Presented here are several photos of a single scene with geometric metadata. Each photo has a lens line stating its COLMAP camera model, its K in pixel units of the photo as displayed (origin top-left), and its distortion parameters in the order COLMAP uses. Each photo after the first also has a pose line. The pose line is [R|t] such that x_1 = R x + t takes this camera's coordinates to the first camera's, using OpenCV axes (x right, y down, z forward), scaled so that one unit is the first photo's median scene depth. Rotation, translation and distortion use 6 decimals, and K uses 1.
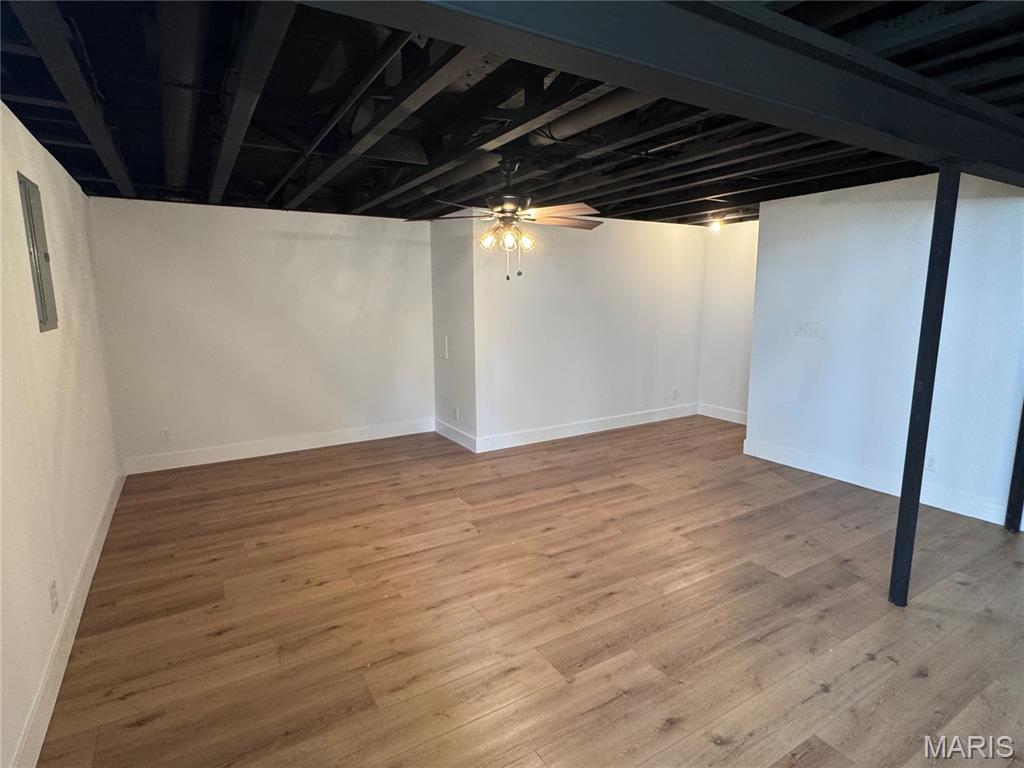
lens RADIAL K [[543.2, 0, 511.7], [0, 543.2, 385.4], [0, 0, 1]] dist [0.001866, -0.000301]
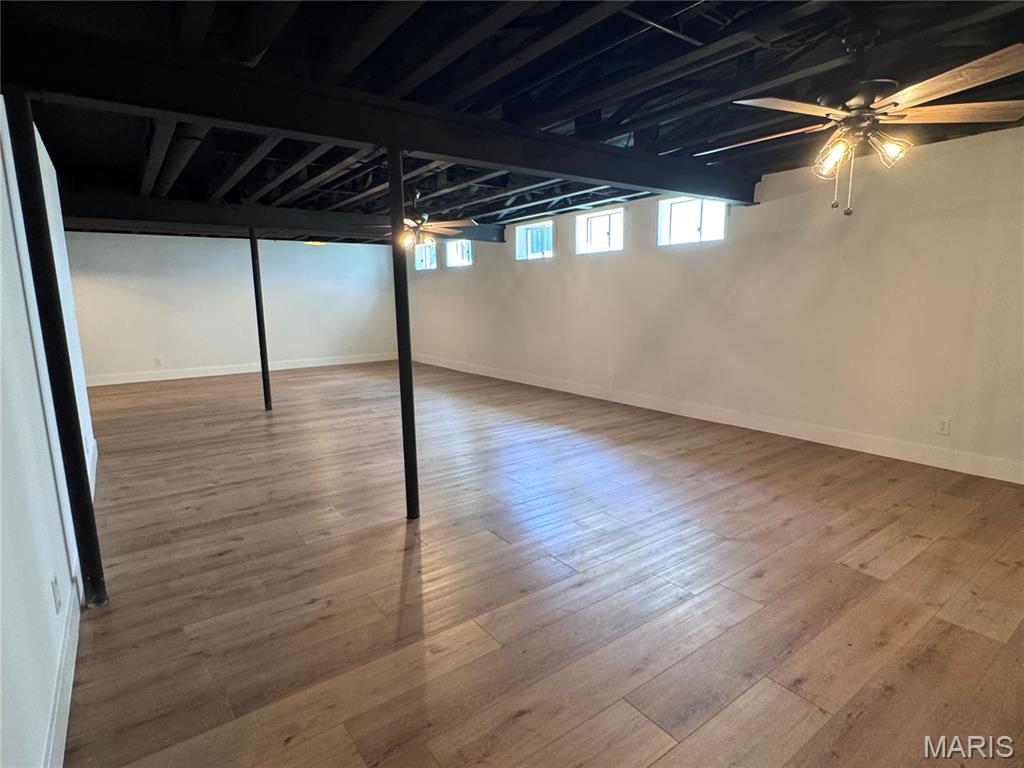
lens RADIAL K [[543.2, 0, 512.1], [0, 543.2, 382.7], [0, 0, 1]] dist [0.001866, -0.000301]
pose [[-0.996435, 0.028650, -0.079345, 0.441946], [0.001805, 0.947589, 0.319488, -0.204022], [0.084340, 0.318206, -0.944263, 1.571058]]
